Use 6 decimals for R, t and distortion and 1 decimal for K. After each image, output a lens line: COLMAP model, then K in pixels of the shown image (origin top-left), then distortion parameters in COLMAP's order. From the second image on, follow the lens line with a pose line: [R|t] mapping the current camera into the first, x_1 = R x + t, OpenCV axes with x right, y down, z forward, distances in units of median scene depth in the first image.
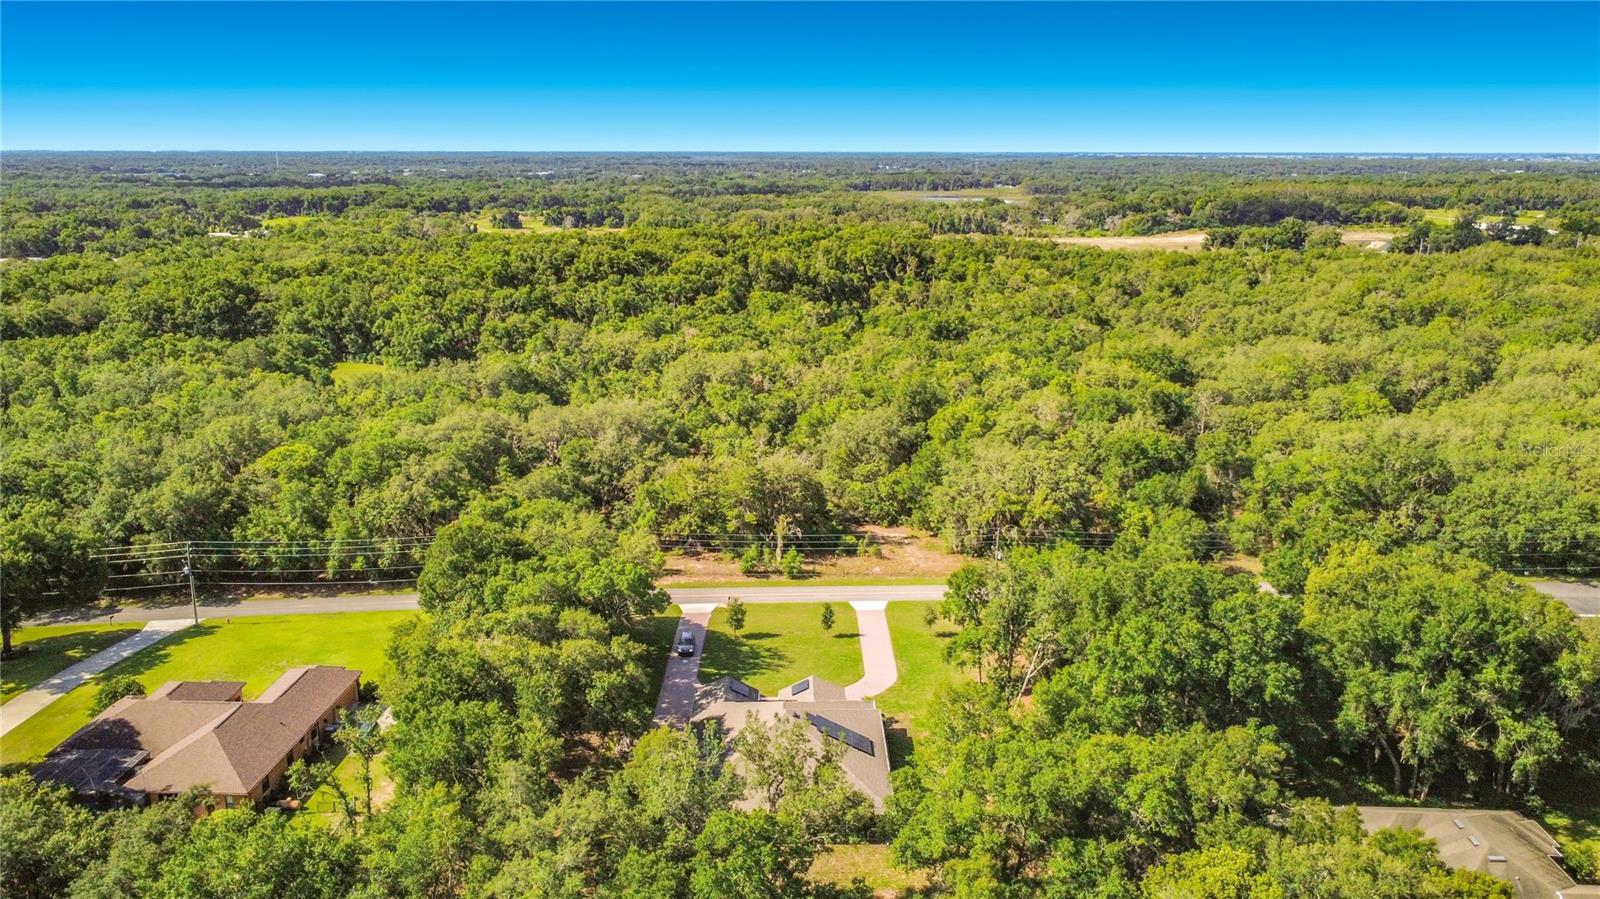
lens RADIAL K [[1238.1, 0, 791.7], [0, 1238.1, 448.2], [0, 0, 1]] dist [0.001109, 0.000741]
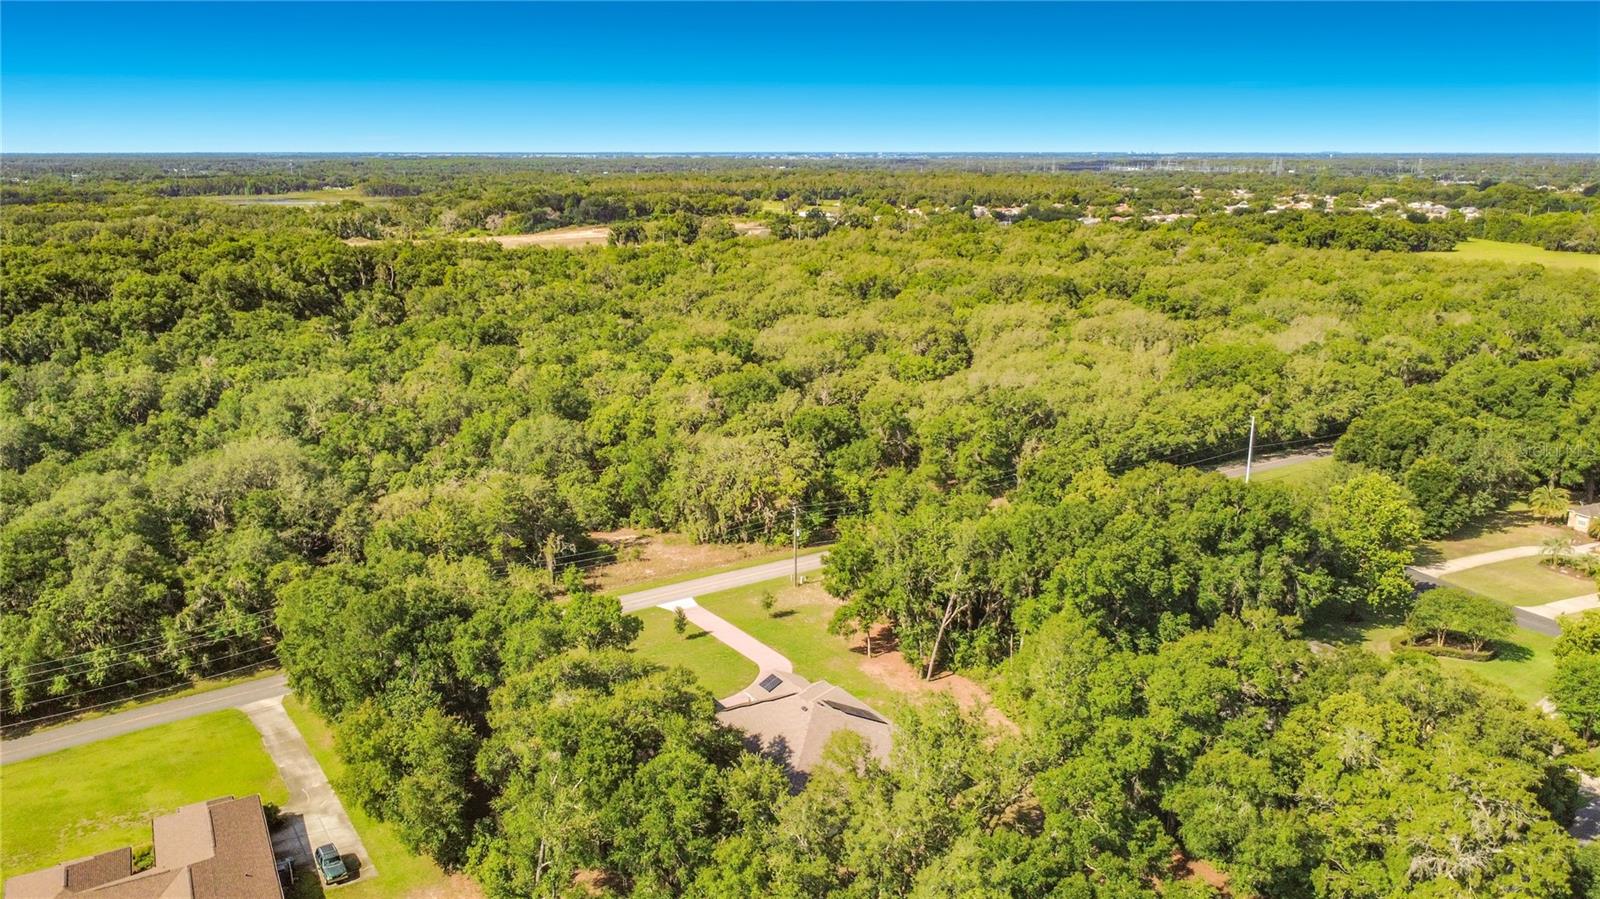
lens RADIAL K [[1238.1, 0, 791.7], [0, 1238.1, 448.2], [0, 0, 1]] dist [0.001109, 0.000741]
pose [[0.839865, -0.129695, 0.527072, -0.158993], [0.129747, 0.990854, 0.037071, -0.010188], [-0.527059, 0.037252, 0.849012, 0.042179]]
